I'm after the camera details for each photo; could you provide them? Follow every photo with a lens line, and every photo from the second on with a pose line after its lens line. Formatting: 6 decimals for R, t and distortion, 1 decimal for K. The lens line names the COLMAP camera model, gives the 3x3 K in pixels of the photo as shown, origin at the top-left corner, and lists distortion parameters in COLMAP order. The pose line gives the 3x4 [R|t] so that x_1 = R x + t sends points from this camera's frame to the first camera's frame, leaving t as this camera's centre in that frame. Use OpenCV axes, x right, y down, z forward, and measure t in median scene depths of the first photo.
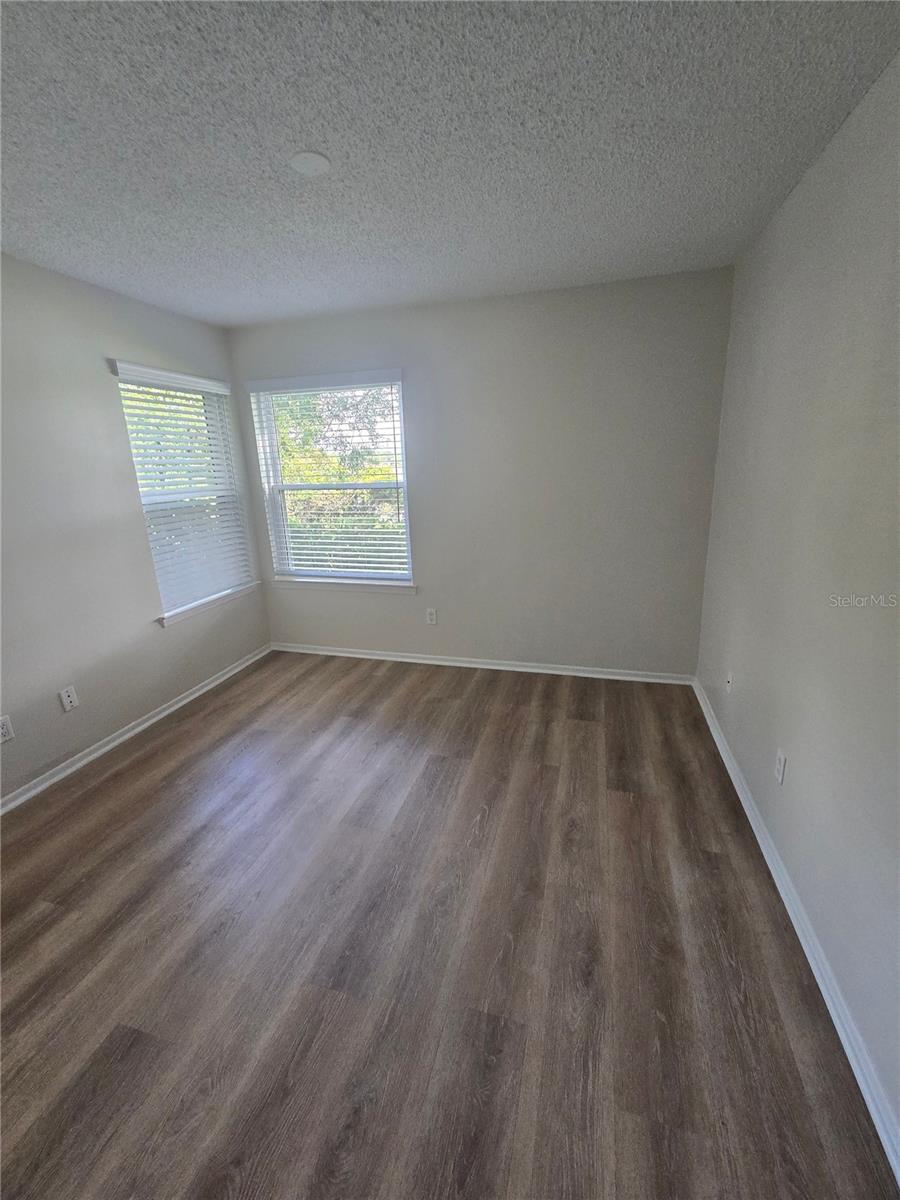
lens RADIAL K [[489.2, 0, 442.1], [0, 489.2, 596.1], [0, 0, 1]] dist [-0.002429, 0.000021]
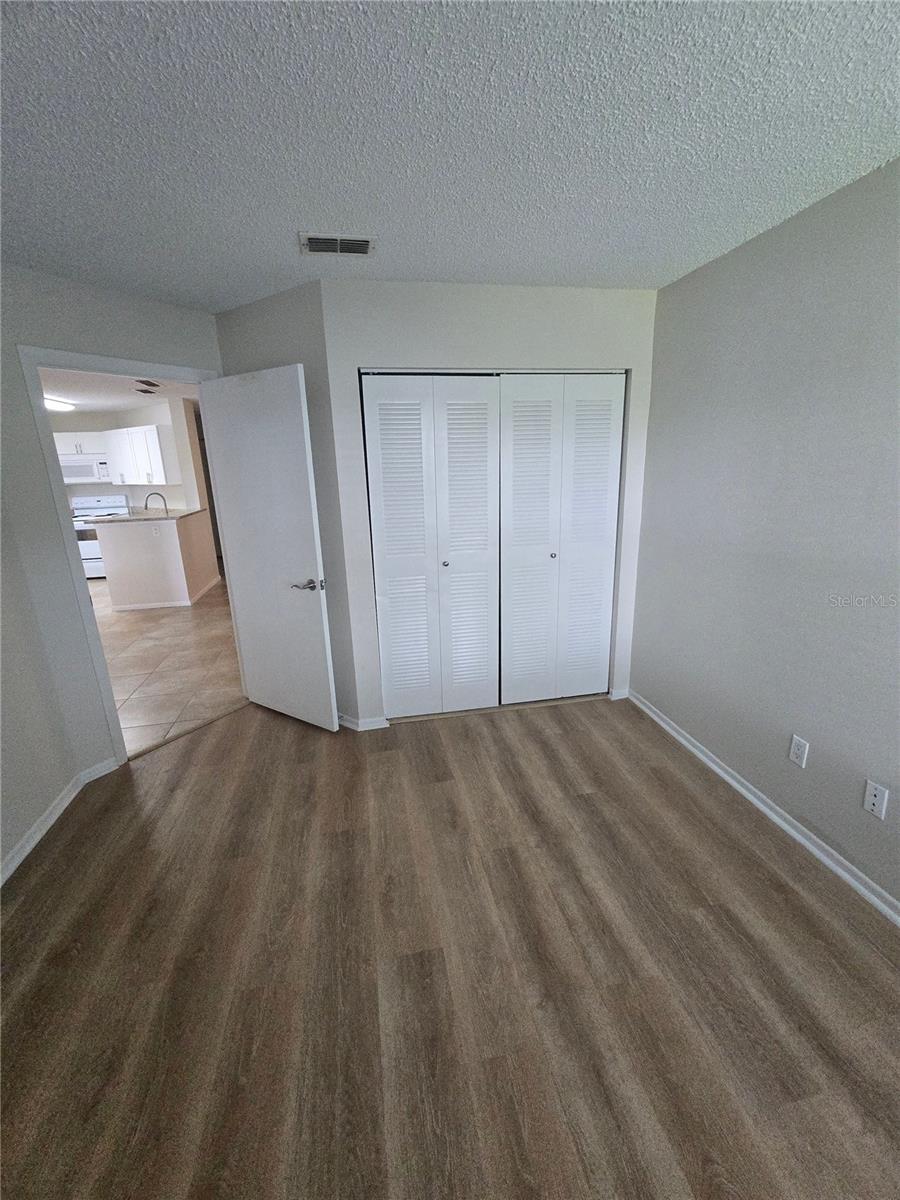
lens RADIAL K [[489.2, 0, 451.4], [0, 489.2, 596.5], [0, 0, 1]] dist [-0.002429, 0.000021]
pose [[-0.879776, 0.185229, -0.437817, 0.010924], [-0.067786, 0.862678, 0.501191, -0.288808], [0.470530, 0.470614, -0.746407, 0.925522]]
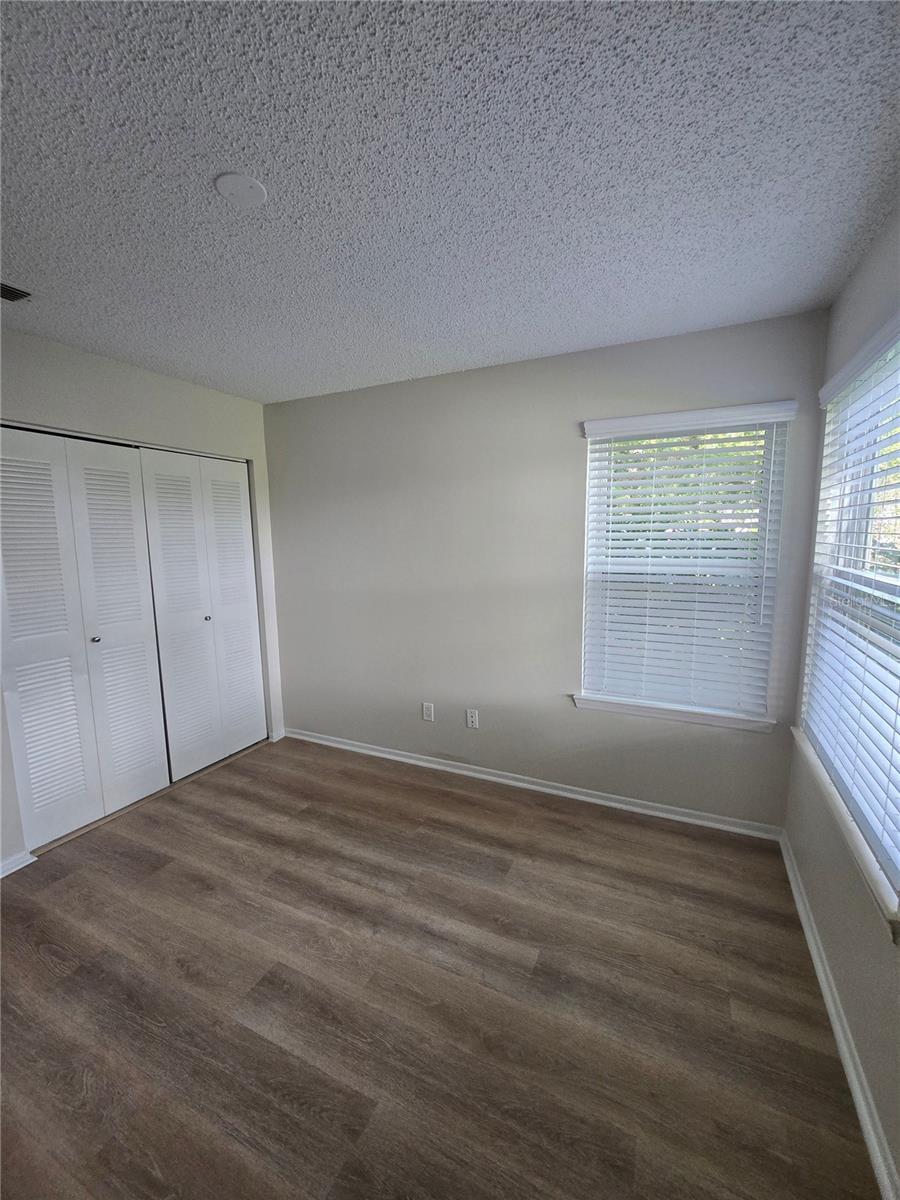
lens RADIAL K [[489.2, 0, 452.3], [0, 489.2, 600.5], [0, 0, 1]] dist [-0.002429, 0.000021]
pose [[-0.150172, 0.167900, -0.974299, 0.318003], [-0.245447, 0.948290, 0.201250, -0.252611], [0.957708, 0.269361, -0.101196, 0.839801]]
